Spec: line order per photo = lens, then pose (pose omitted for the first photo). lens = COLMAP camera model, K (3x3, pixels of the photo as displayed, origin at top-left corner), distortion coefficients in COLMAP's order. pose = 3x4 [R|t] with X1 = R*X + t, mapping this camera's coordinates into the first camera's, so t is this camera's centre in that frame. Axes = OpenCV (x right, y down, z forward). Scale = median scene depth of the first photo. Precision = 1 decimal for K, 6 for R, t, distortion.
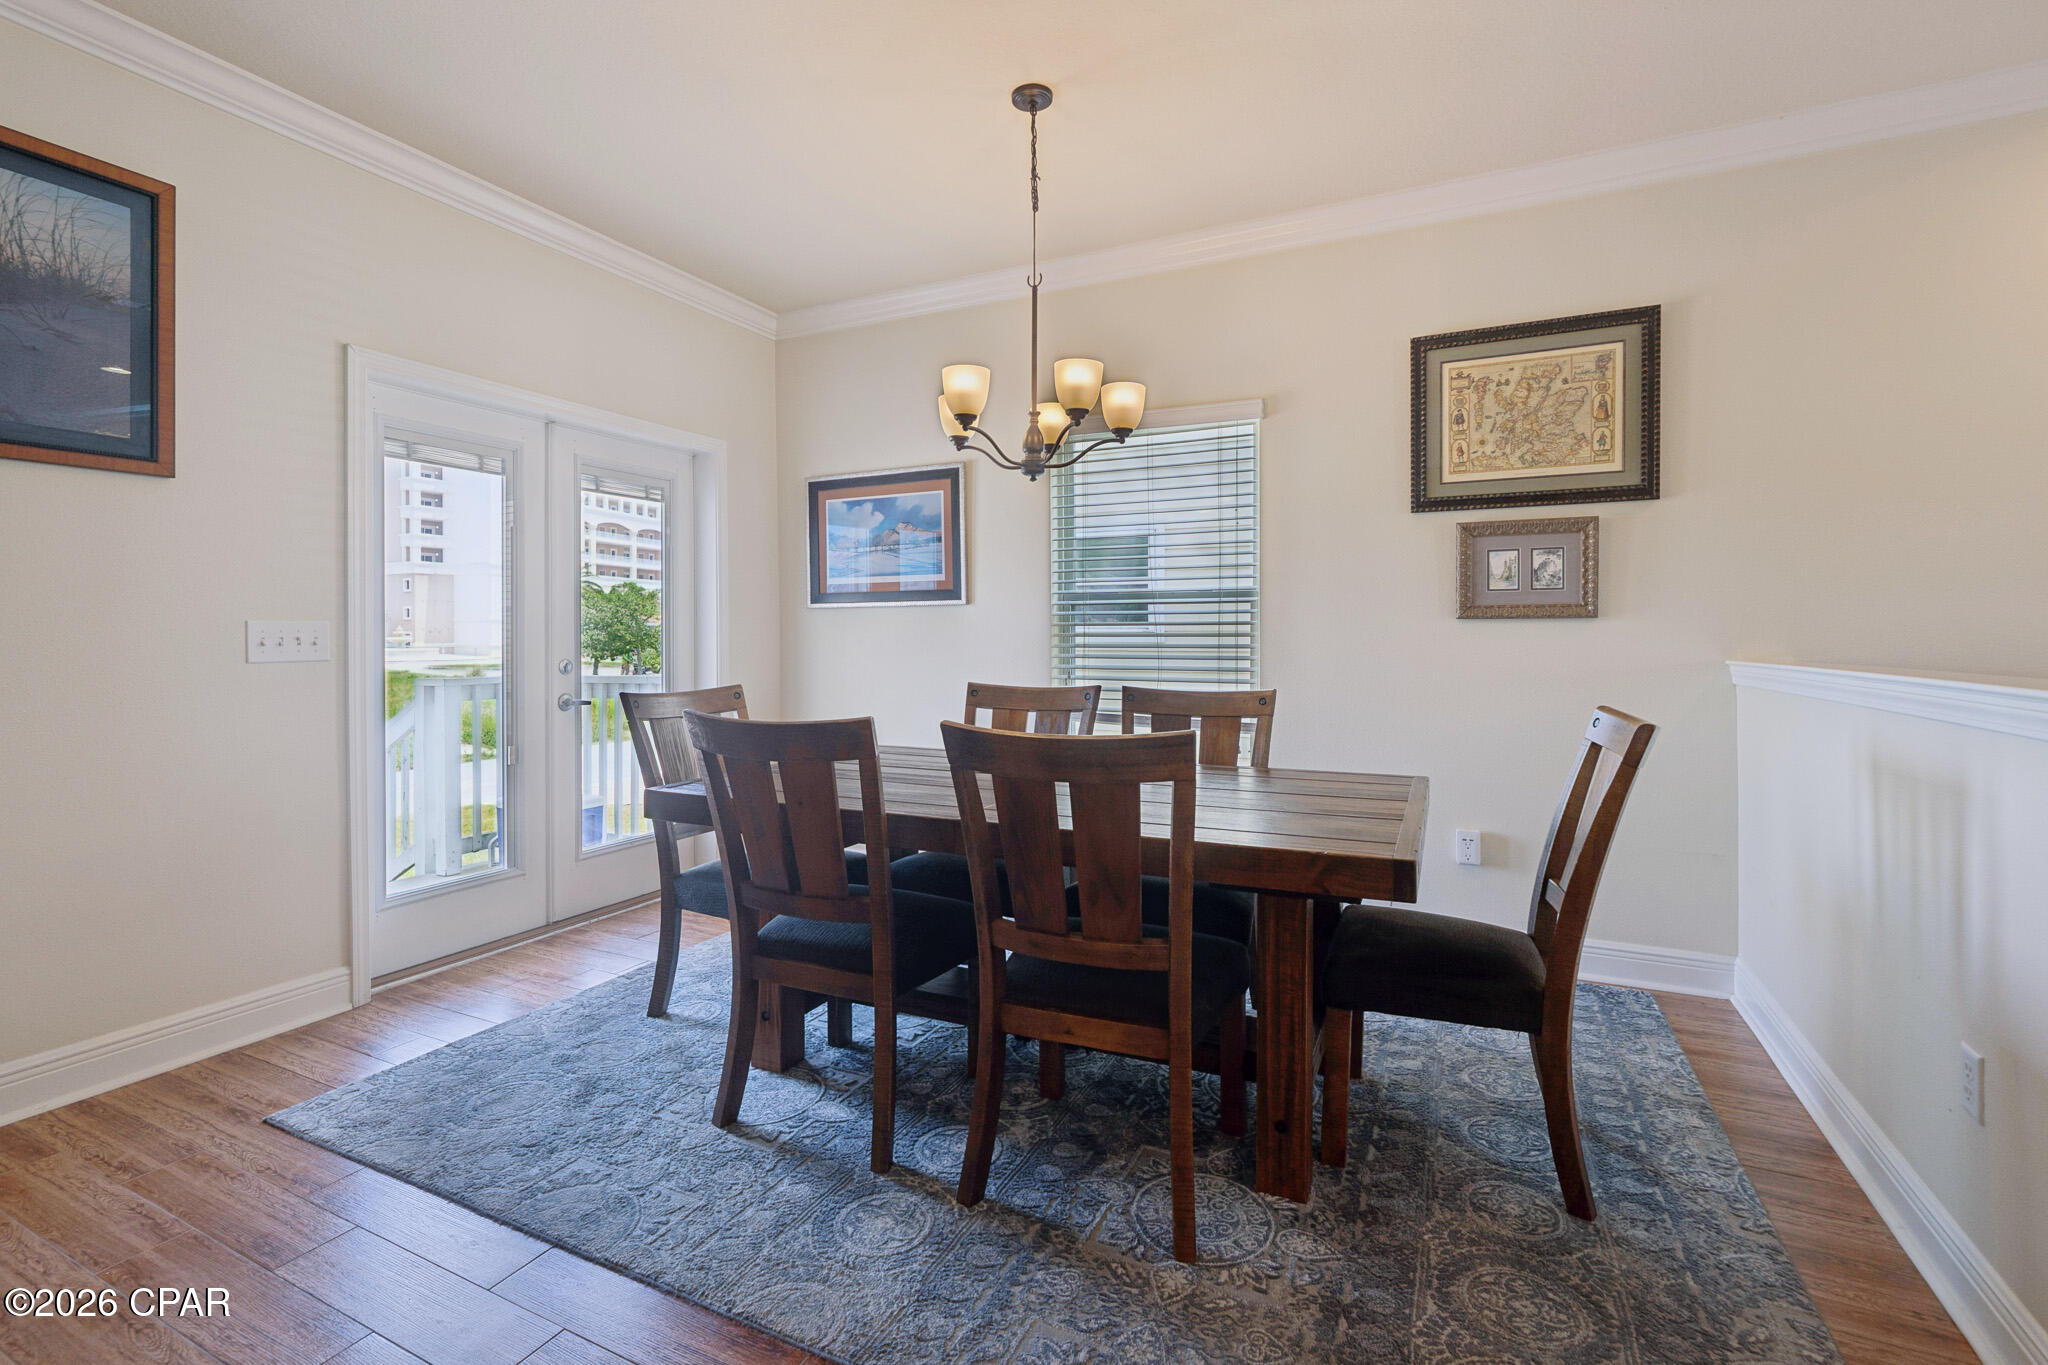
lens RADIAL K [[949.9, 0, 1002.1], [0, 949.9, 648.1], [0, 0, 1]] dist [-0.000554, 0.000206]
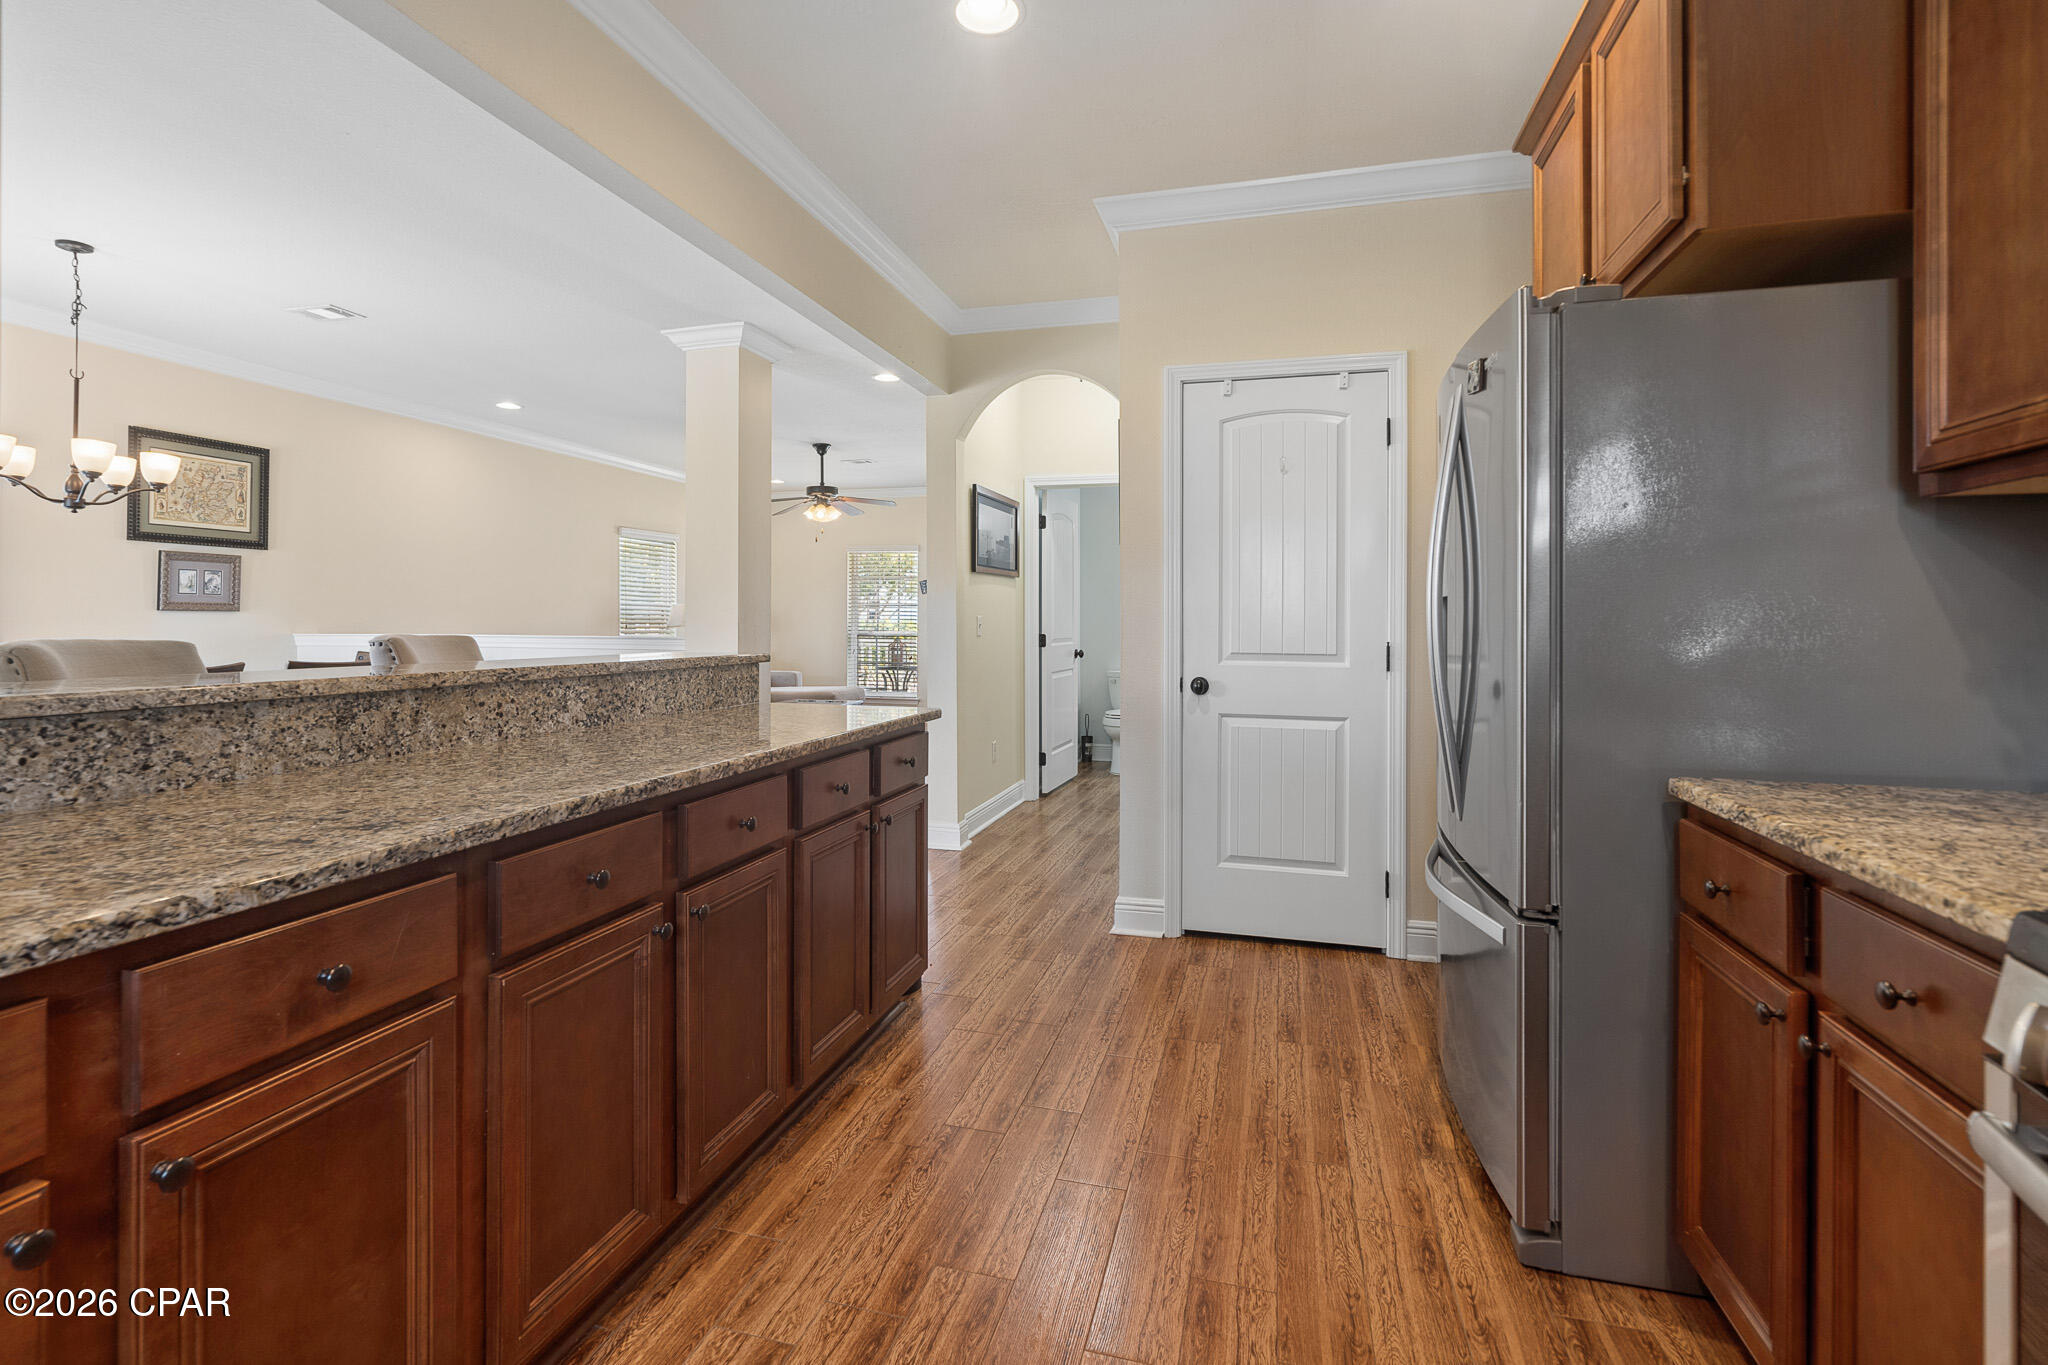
lens RADIAL K [[949.9, 0, 1018.7], [0, 949.9, 622.6], [0, 0, 1]] dist [-0.000554, 0.000206]
pose [[-0.214250, -0.001976, 0.976777, -1.464917], [0.003076, 0.999992, 0.002698, -0.010342], [-0.976774, 0.003583, -0.214242, -0.070077]]
